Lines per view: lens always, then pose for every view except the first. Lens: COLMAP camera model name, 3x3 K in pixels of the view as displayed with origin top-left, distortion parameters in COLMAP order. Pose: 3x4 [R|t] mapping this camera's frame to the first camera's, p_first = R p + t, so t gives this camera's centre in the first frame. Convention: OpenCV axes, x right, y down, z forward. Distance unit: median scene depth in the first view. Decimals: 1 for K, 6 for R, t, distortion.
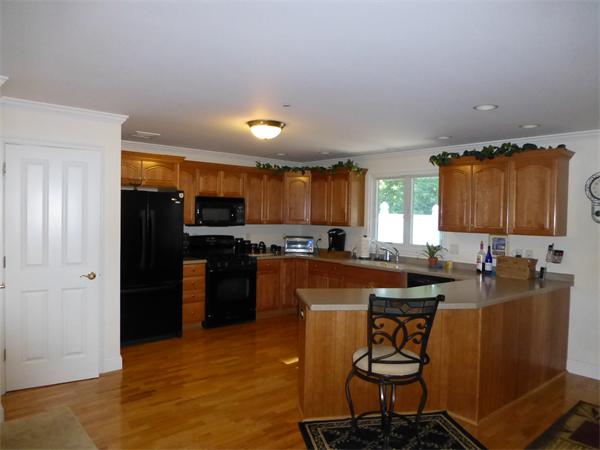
lens RADIAL K [[452.0, 0, 300.0], [0, 452.0, 225.0], [0, 0, 1]] dist [-0.006529, -0.001787]
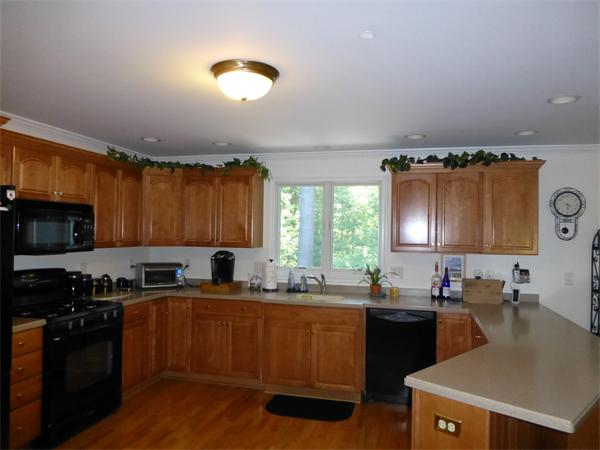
lens RADIAL K [[452.0, 0, 300.0], [0, 452.0, 225.0], [0, 0, 1]] dist [-0.006529, -0.001787]
pose [[0.817029, 0.005862, 0.576567, -0.249215], [0.014496, 0.999423, -0.030703, -0.010231], [-0.576414, 0.033444, 0.816473, 0.357545]]
